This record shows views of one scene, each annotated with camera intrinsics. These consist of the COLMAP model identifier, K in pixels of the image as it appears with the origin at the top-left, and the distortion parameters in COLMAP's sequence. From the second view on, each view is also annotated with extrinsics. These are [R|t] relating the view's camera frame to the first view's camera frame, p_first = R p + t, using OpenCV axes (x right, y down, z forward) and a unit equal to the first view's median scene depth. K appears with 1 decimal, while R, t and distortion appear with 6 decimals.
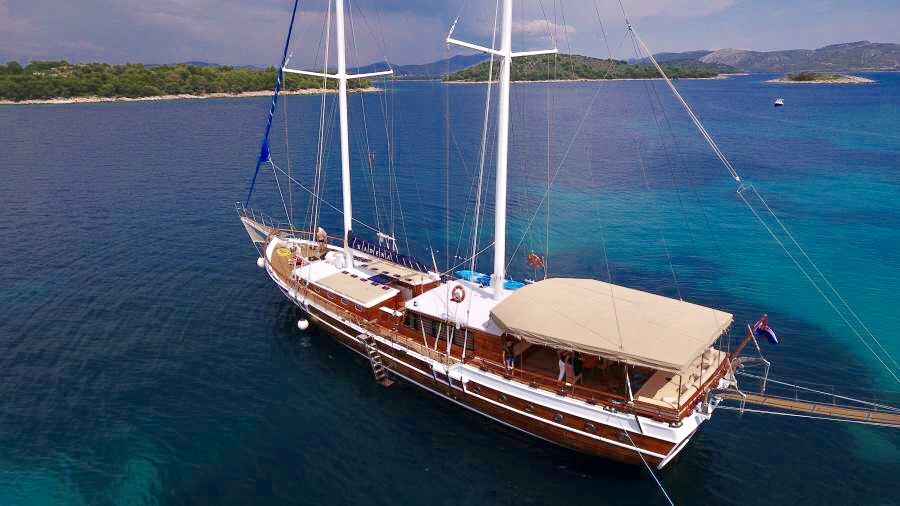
lens RADIAL K [[529.8, 0, 454.2], [0, 529.8, 248.0], [0, 0, 1]] dist [-0.005909, -0.000901]
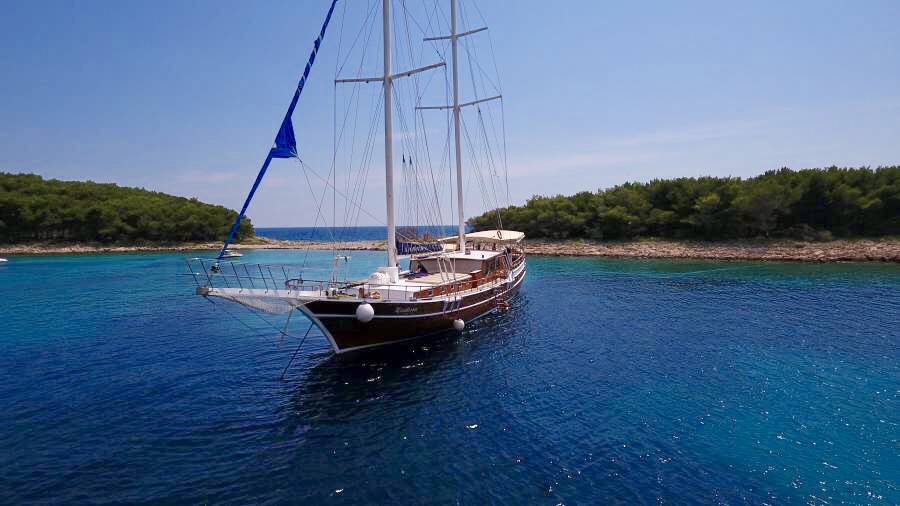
lens RADIAL K [[529.8, 0, 457.2], [0, 529.8, 261.4], [0, 0, 1]] dist [-0.005909, -0.000901]
pose [[-0.375311, -0.042289, 0.925934, -1.159889], [0.301995, 0.938871, 0.165288, -0.117170], [-0.876322, 0.341662, -0.339597, 1.310626]]
